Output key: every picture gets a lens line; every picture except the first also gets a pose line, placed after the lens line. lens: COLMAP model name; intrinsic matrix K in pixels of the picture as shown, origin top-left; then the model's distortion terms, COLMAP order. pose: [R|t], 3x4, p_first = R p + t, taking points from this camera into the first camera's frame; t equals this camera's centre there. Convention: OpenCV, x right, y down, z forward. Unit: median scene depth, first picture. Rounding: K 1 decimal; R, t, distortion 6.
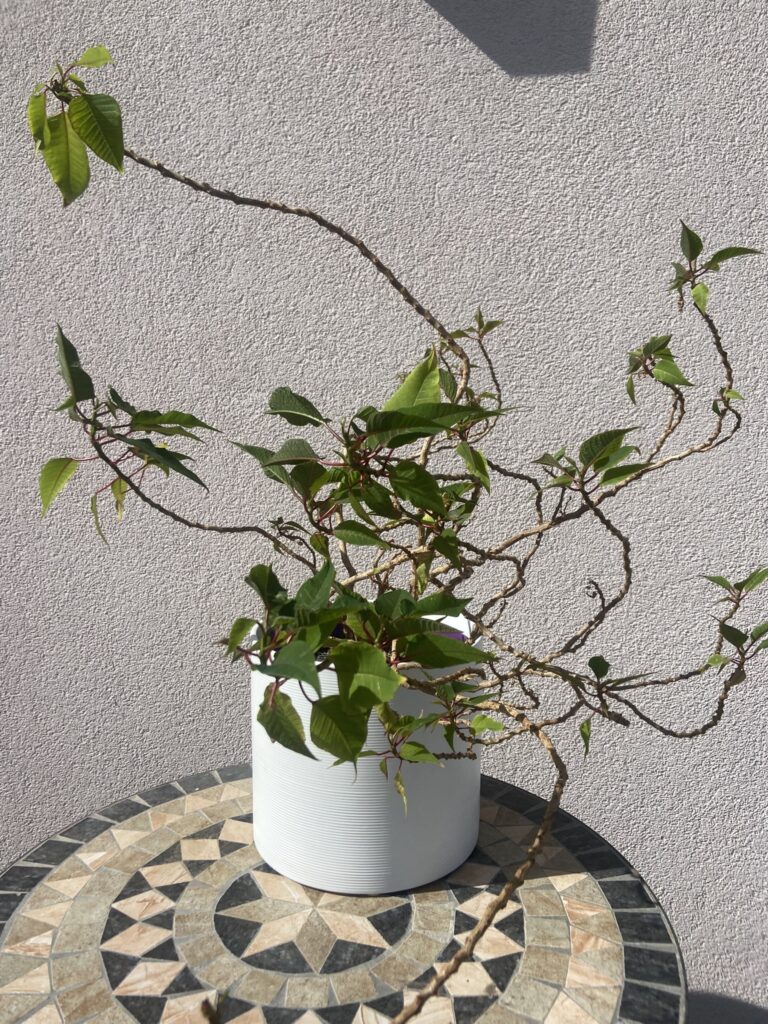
lens RADIAL K [[776.1, 0, 387.1], [0, 776.1, 510.8], [0, 0, 1]] dist [0.136687, -0.177499]
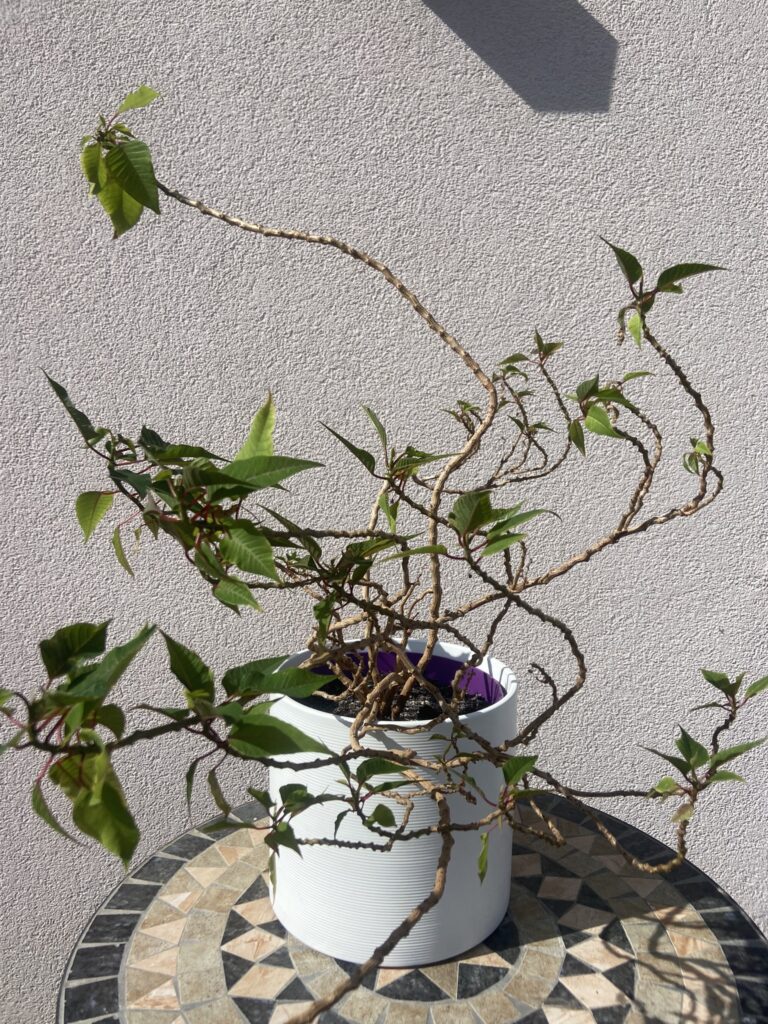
lens RADIAL K [[776.1, 0, 387.1], [0, 776.1, 510.8], [0, 0, 1]] dist [0.136687, -0.177499]
pose [[0.989347, -0.008314, 0.145341, -0.185728], [0.007531, 0.999954, 0.005937, -0.032084], [-0.145383, -0.004779, 0.989364, 0.000329]]
